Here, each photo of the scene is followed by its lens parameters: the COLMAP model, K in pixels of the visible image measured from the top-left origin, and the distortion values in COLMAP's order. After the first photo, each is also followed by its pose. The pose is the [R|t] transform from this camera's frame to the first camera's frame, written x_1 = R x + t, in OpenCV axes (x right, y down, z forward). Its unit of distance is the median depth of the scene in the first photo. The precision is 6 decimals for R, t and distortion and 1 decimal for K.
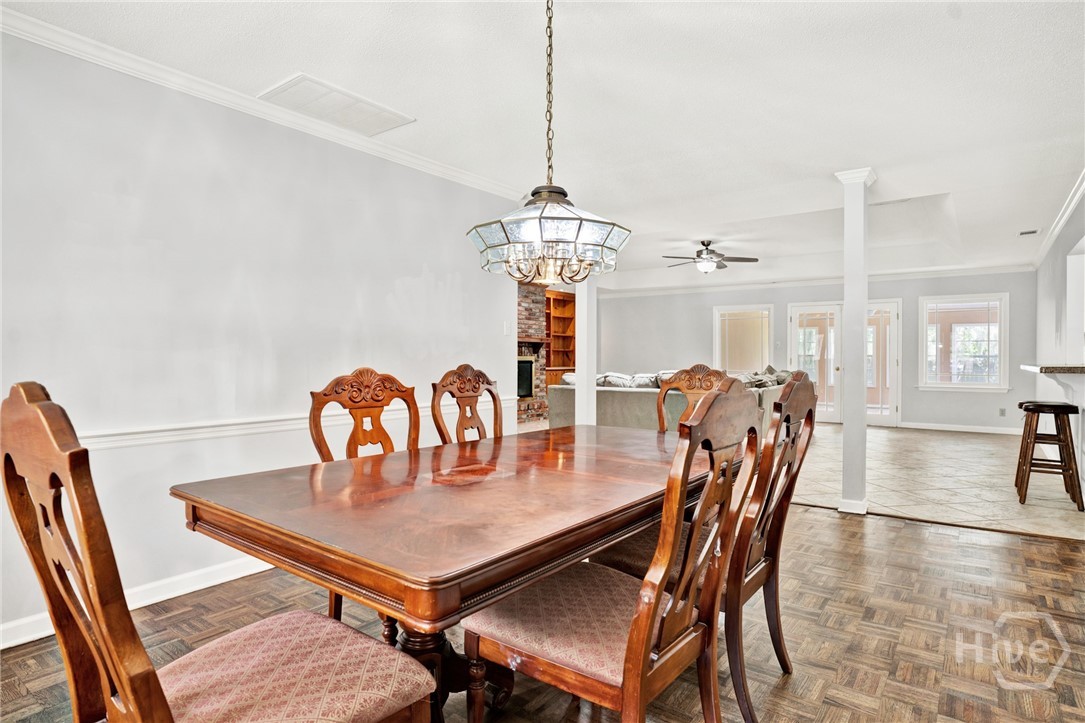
lens RADIAL K [[593.0, 0, 542.1], [0, 593.0, 358.0], [0, 0, 1]] dist [-0.032661, 0.001084]
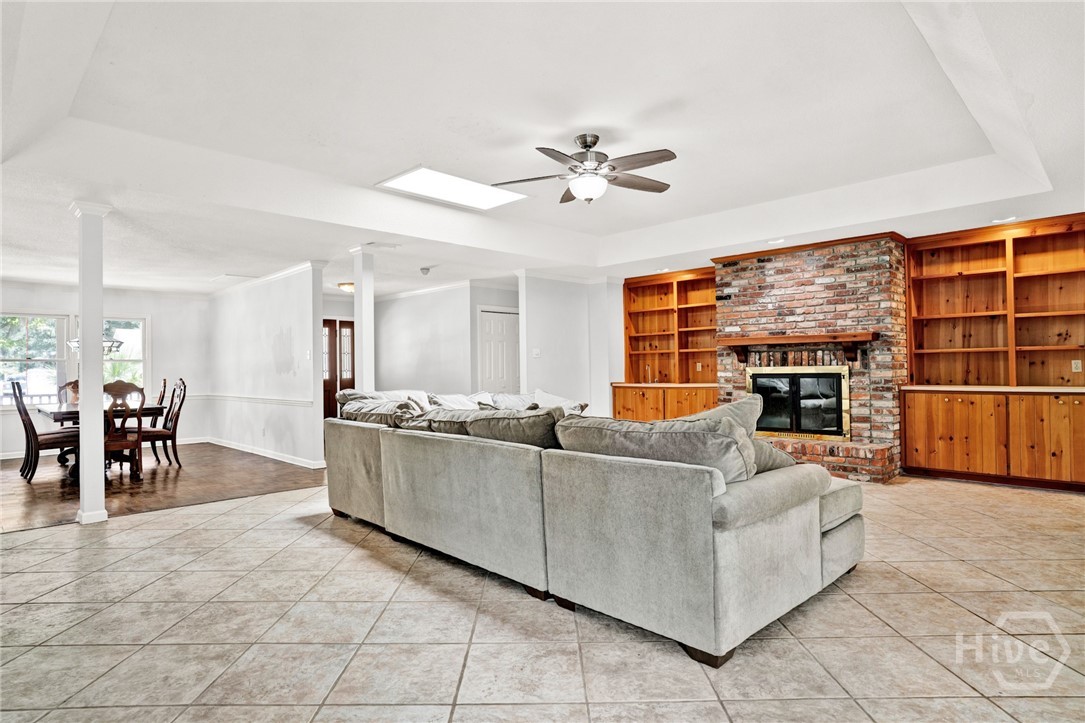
lens RADIAL K [[593.0, 0, 542.1], [0, 593.0, 358.0], [0, 0, 1]] dist [-0.032661, 0.001084]
pose [[-0.134169, -0.018841, -0.990779, 0.586324], [0.010133, 0.999741, -0.020383, -0.001830], [0.990907, -0.012774, -0.133944, 0.780023]]
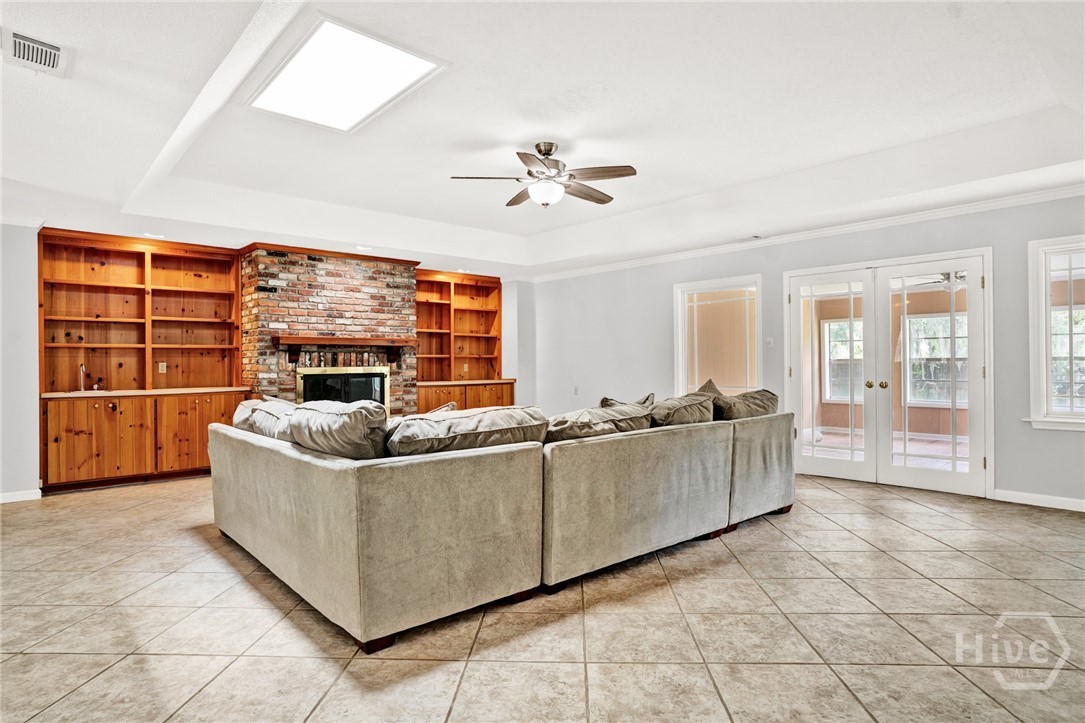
lens RADIAL K [[593.0, 0, 542.1], [0, 593.0, 358.0], [0, 0, 1]] dist [-0.032661, 0.001084]
pose [[0.982735, -0.012580, -0.184592, 0.280397], [0.010308, 0.999859, -0.013259, -0.001926], [0.184733, 0.011127, 0.982726, 0.370460]]
